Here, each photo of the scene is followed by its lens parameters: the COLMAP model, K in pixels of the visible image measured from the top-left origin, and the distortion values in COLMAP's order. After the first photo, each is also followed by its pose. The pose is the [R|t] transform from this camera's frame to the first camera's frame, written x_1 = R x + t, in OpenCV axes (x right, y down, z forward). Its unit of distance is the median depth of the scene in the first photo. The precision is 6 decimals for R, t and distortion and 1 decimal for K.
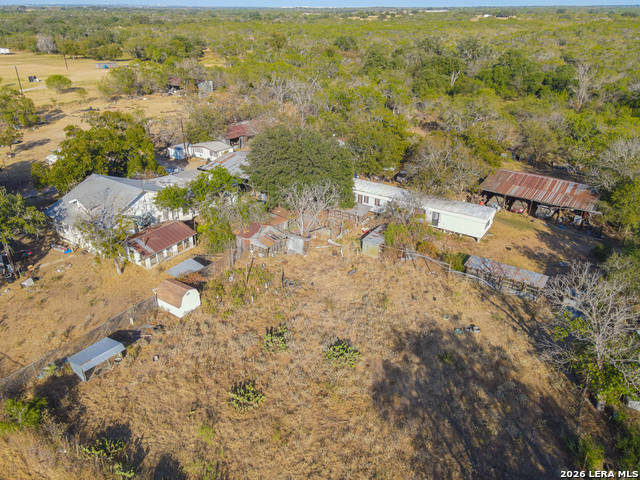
lens RADIAL K [[454.5, 0, 320.0], [0, 454.5, 240.0], [0, 0, 1]] dist [0.004782, 0.003578]
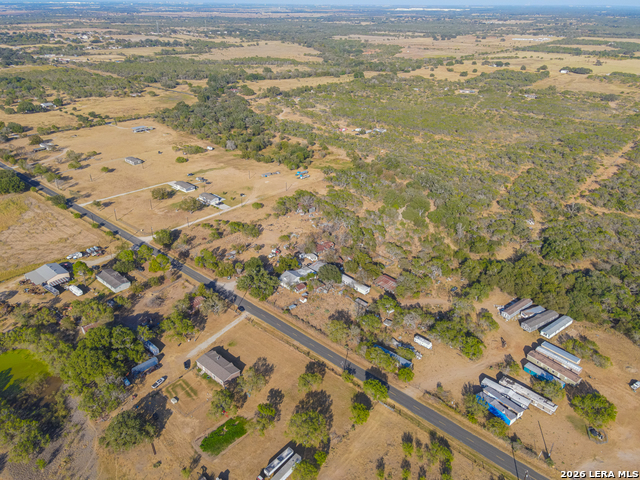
lens RADIAL K [[454.5, 0, 320.0], [0, 454.5, 240.0], [0, 0, 1]] dist [0.004782, 0.003578]
pose [[0.974899, 0.102757, -0.197518, 0.827479], [-0.102471, 0.994667, 0.011695, -0.611366], [0.197666, 0.008838, 0.980230, -3.964687]]
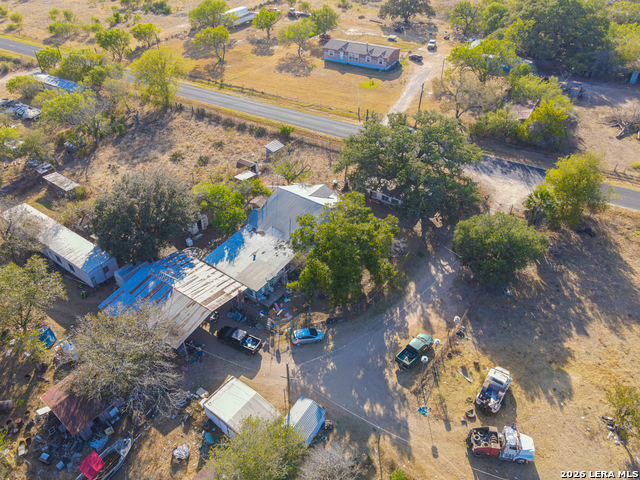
lens RADIAL K [[454.5, 0, 320.0], [0, 454.5, 240.0], [0, 0, 1]] dist [0.004782, 0.003578]
pose [[-0.997901, -0.030101, 0.057342, -0.611772], [0.042457, 0.364521, 0.930227, -1.270661], [-0.048903, 0.930708, -0.362478, 1.583625]]
